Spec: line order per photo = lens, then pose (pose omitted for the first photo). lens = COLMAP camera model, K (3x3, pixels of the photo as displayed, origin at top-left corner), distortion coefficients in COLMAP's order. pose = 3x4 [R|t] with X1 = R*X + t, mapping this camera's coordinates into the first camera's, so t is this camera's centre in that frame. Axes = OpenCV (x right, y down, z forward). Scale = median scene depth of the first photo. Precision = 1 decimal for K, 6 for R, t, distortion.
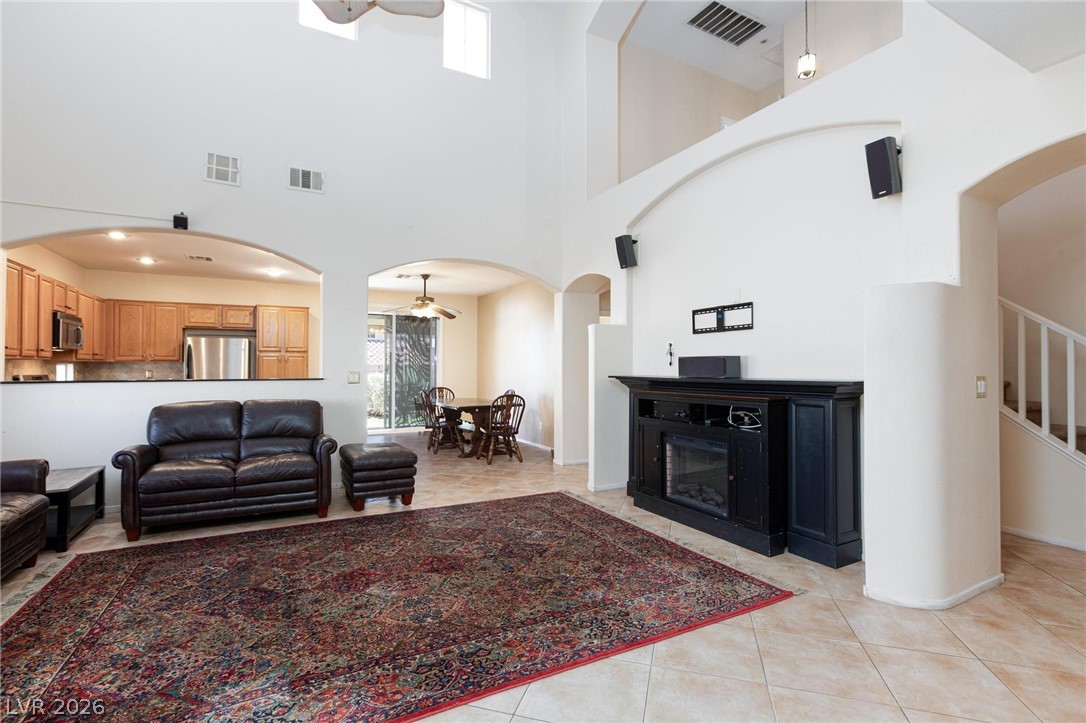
lens RADIAL K [[503.4, 0, 542.7], [0, 503.4, 361.5], [0, 0, 1]] dist [-0.020923, 0.011374]
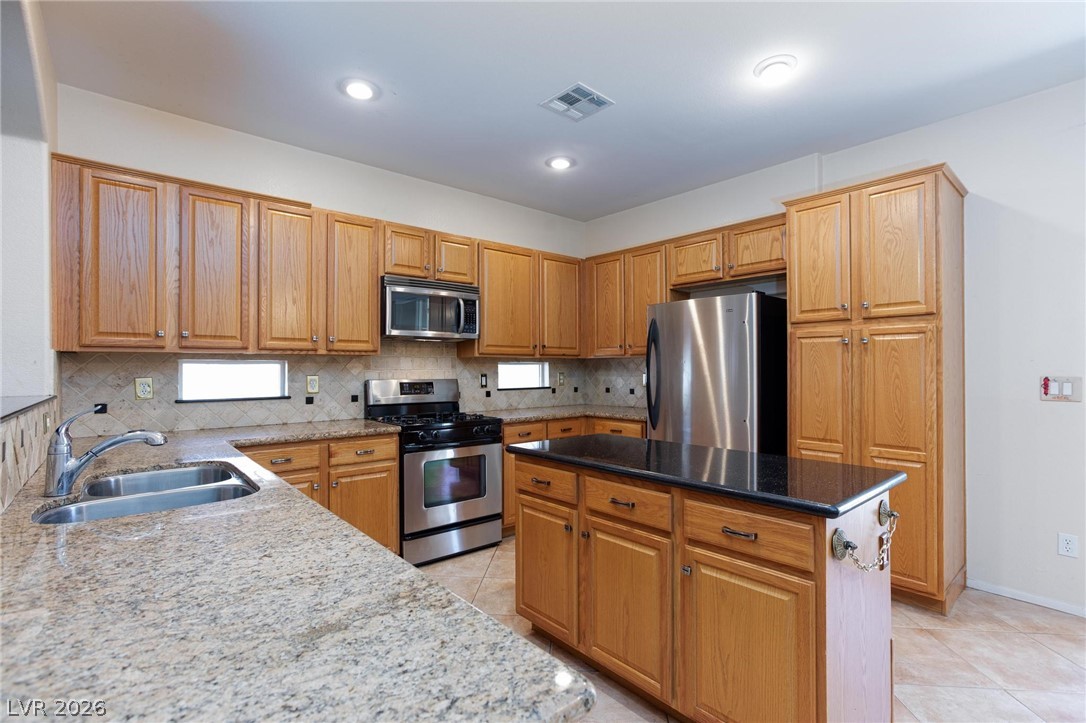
lens RADIAL K [[503.4, 0, 544.4], [0, 503.4, 363.1], [0, 0, 1]] dist [-0.020923, 0.011374]
pose [[0.214868, -0.010617, -0.976585, -0.446133], [0.010452, 0.999909, -0.008571, 0.019090], [0.976587, -0.008365, 0.214960, 1.370831]]
